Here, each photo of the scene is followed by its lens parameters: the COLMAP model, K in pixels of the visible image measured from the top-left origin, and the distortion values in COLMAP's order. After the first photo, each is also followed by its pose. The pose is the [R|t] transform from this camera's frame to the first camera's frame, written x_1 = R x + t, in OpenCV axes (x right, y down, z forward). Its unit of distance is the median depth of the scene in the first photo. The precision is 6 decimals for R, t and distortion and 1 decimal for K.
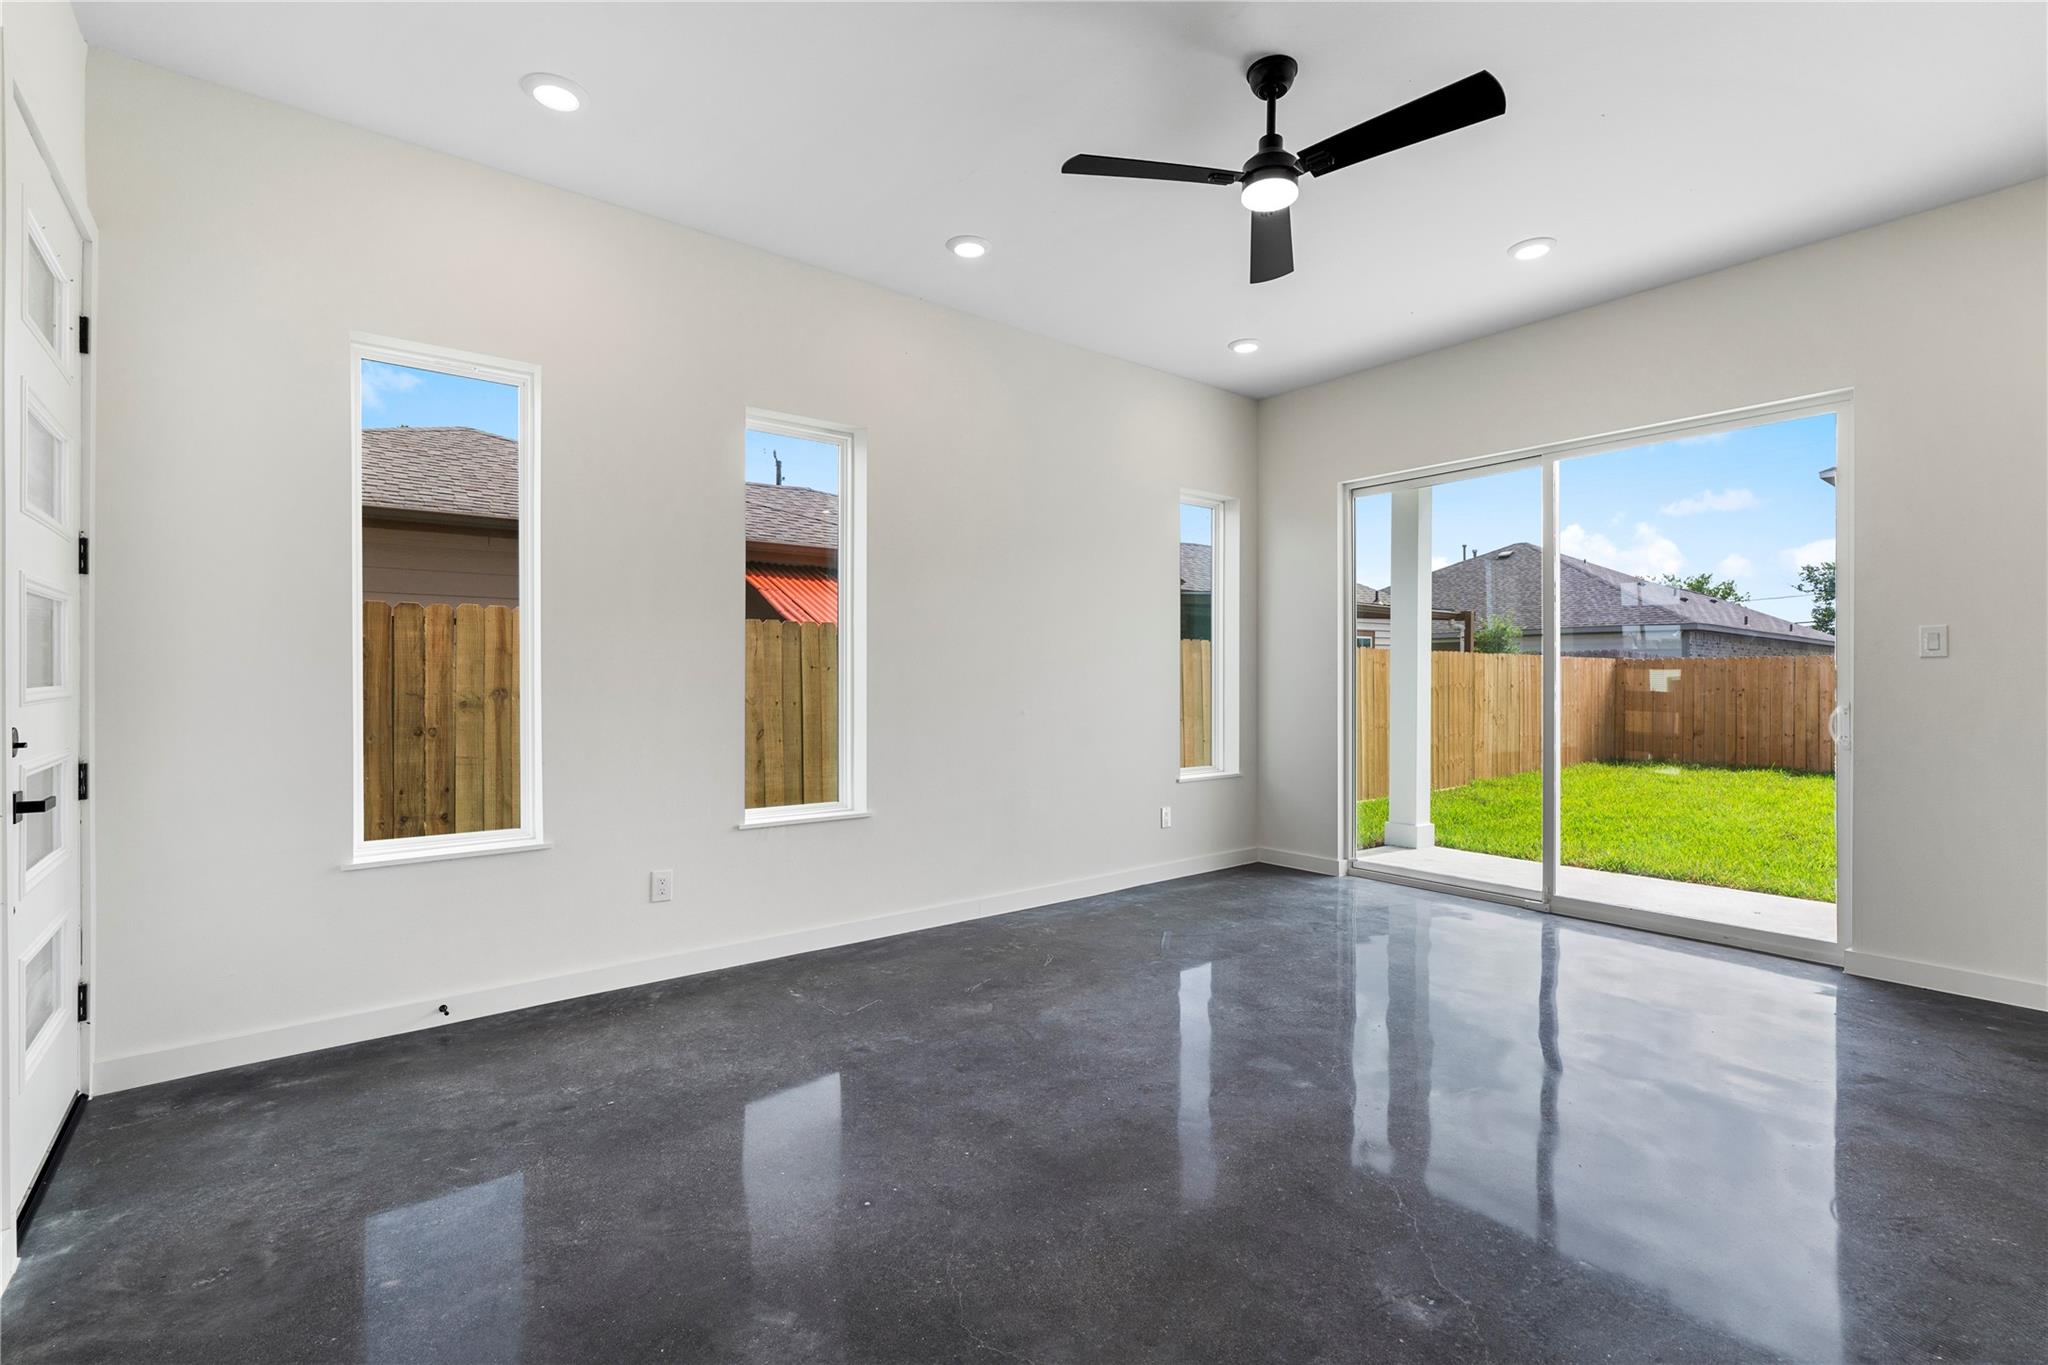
lens RADIAL K [[920.6, 0, 1027.7], [0, 920.6, 685.5], [0, 0, 1]] dist [-0.008477, 0.003501]
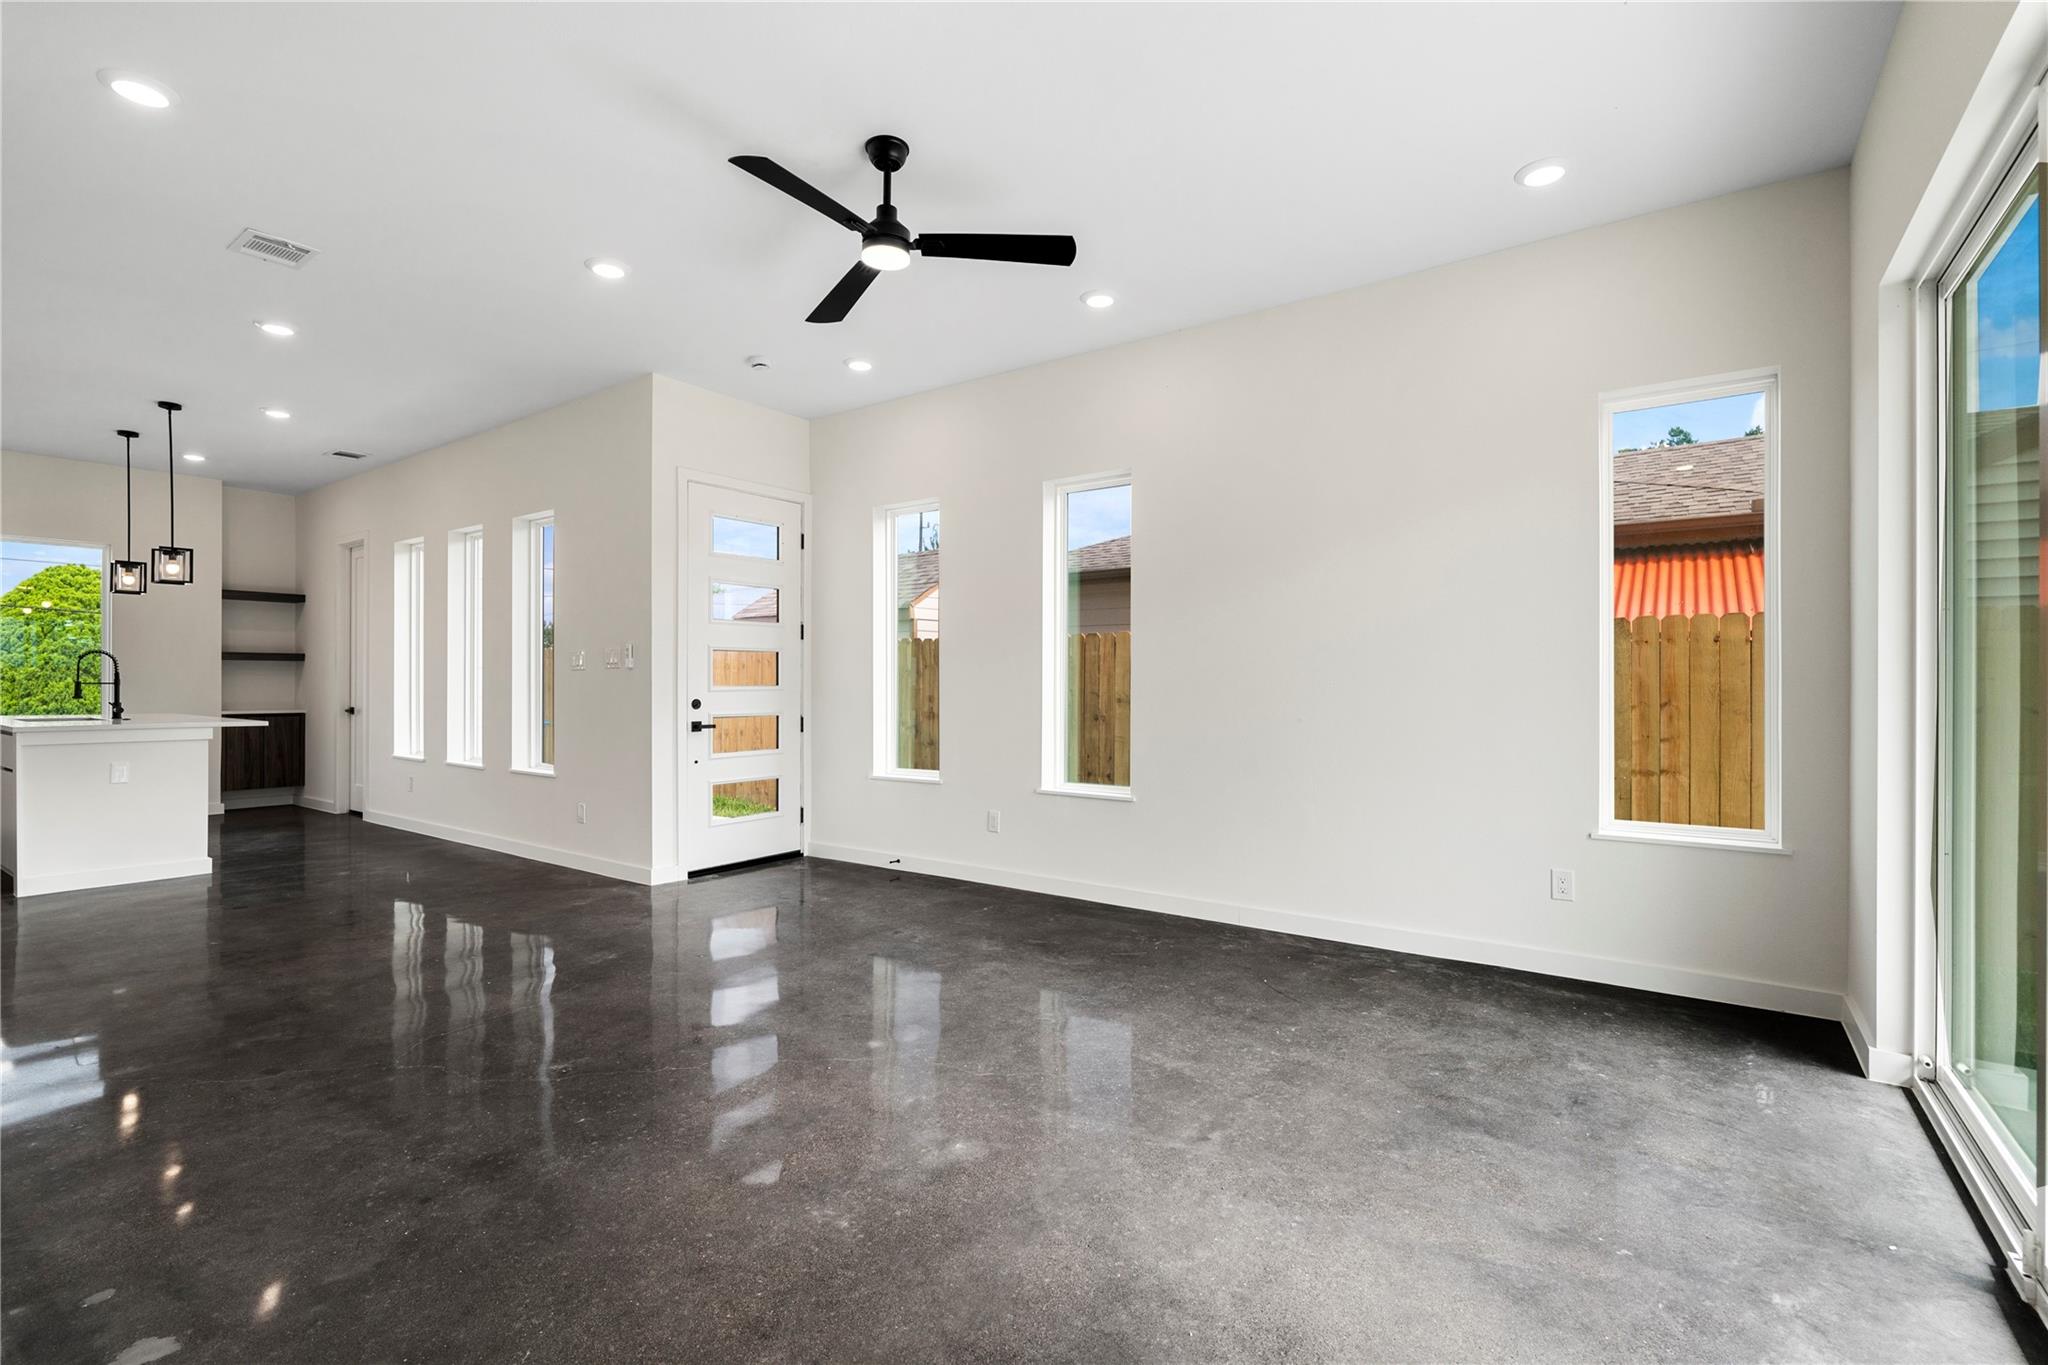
lens RADIAL K [[920.6, 0, 1024.0], [0, 920.6, 681.9], [0, 0, 1]] dist [-0.008477, 0.003501]
pose [[0.265796, -0.001253, -0.964028, 0.774446], [-0.007613, 0.999965, -0.003398, -0.002997], [0.963999, 0.008243, 0.265778, 0.473052]]
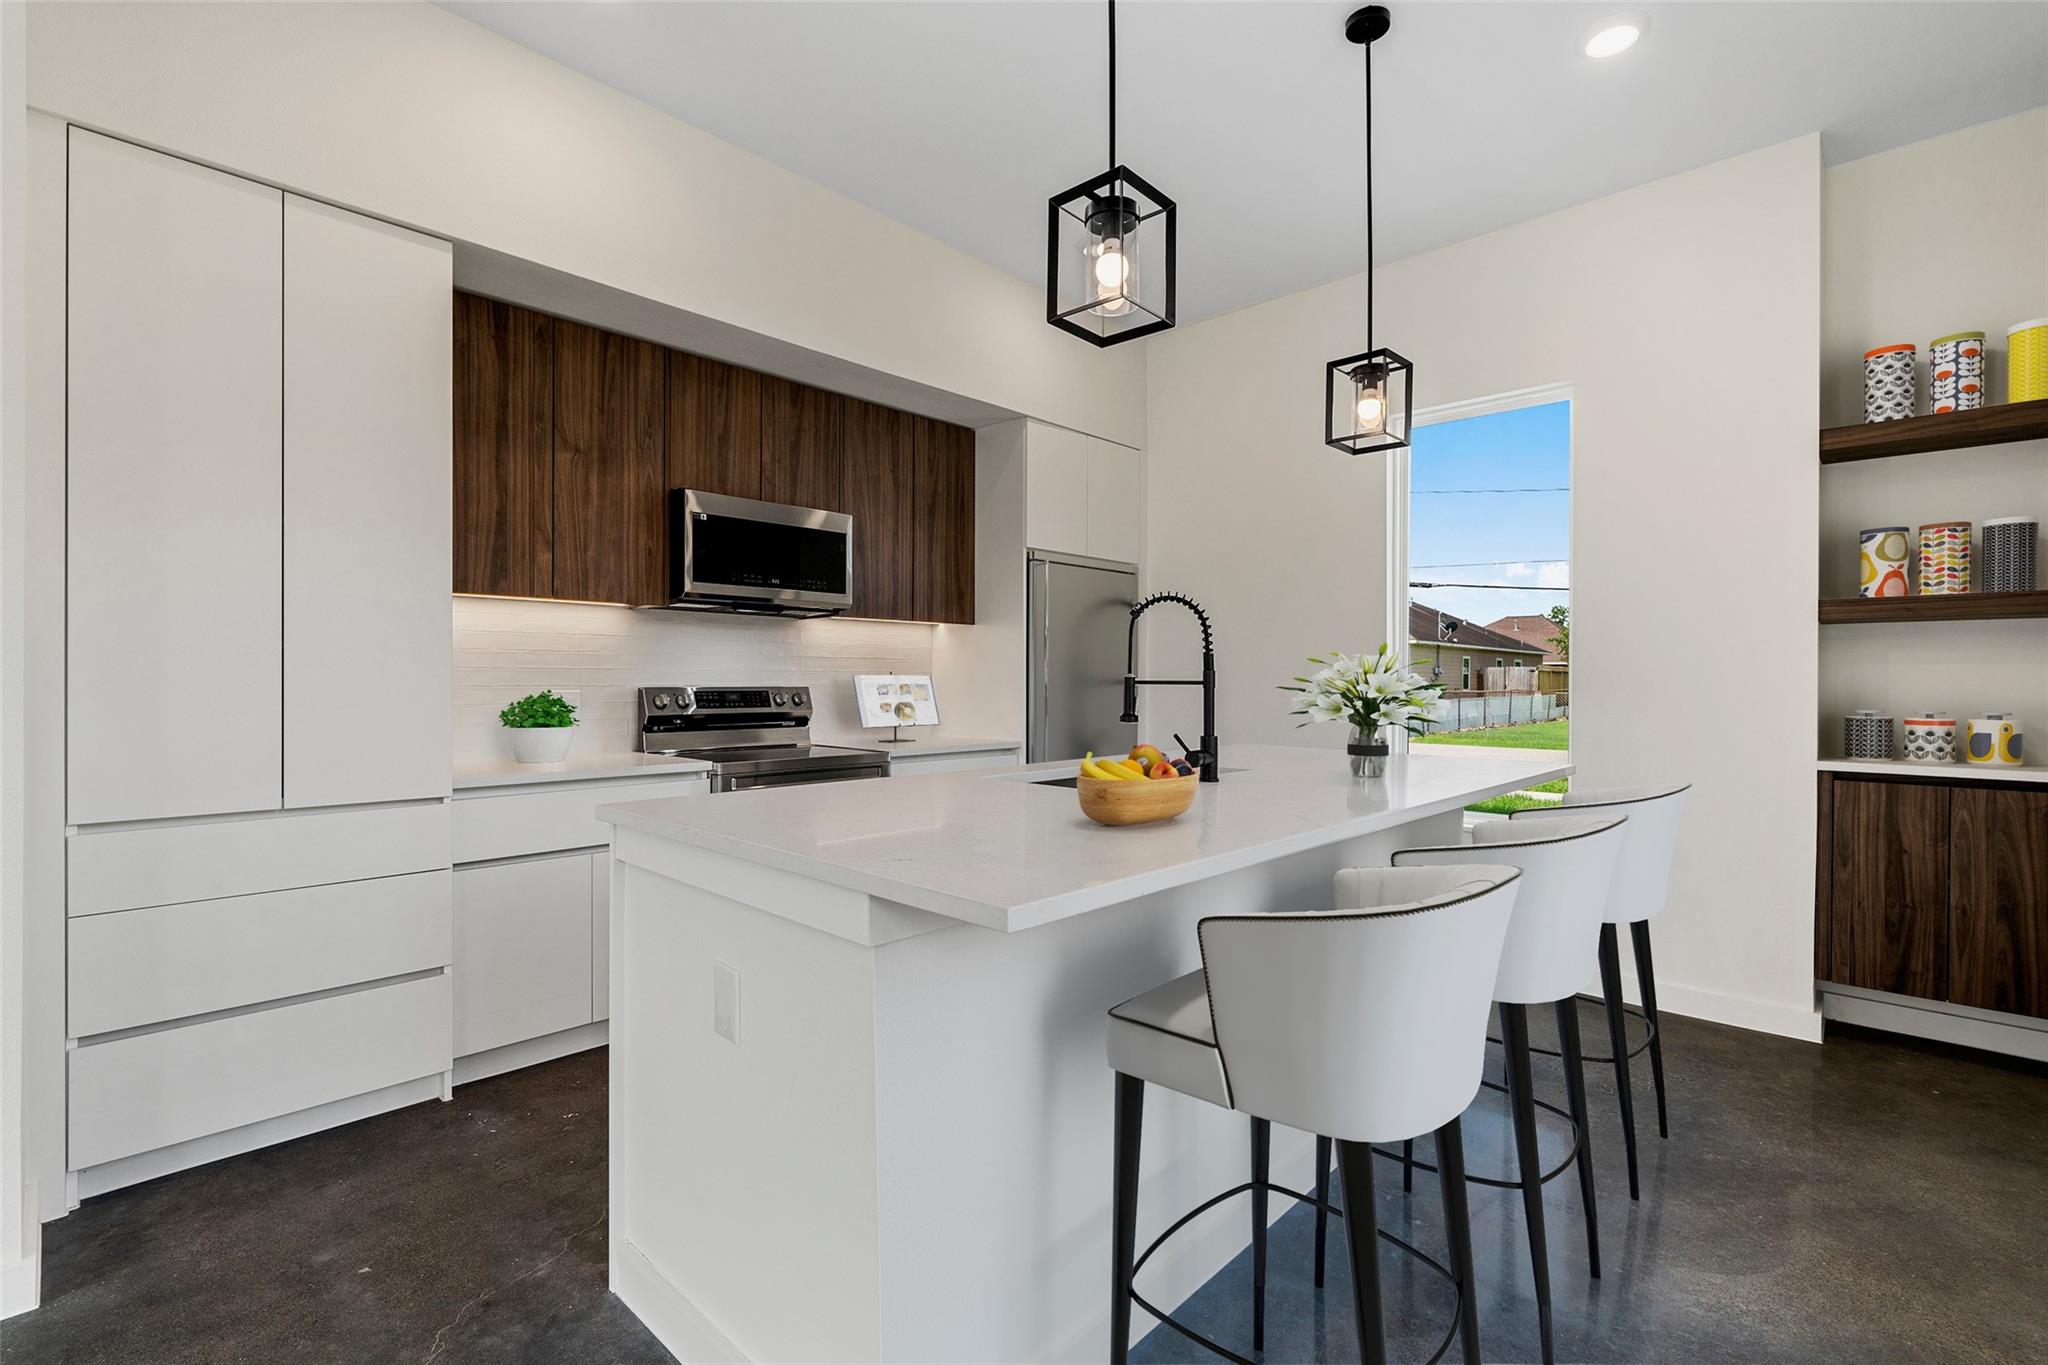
lens RADIAL K [[920.6, 0, 1022.0], [0, 920.6, 682.5], [0, 0, 1]] dist [-0.008477, 0.003501]
pose [[-0.990656, -0.002836, -0.136354, -0.609580], [-0.004102, 0.999951, 0.009003, -0.000323], [0.136321, 0.009478, -0.990619, 0.043022]]
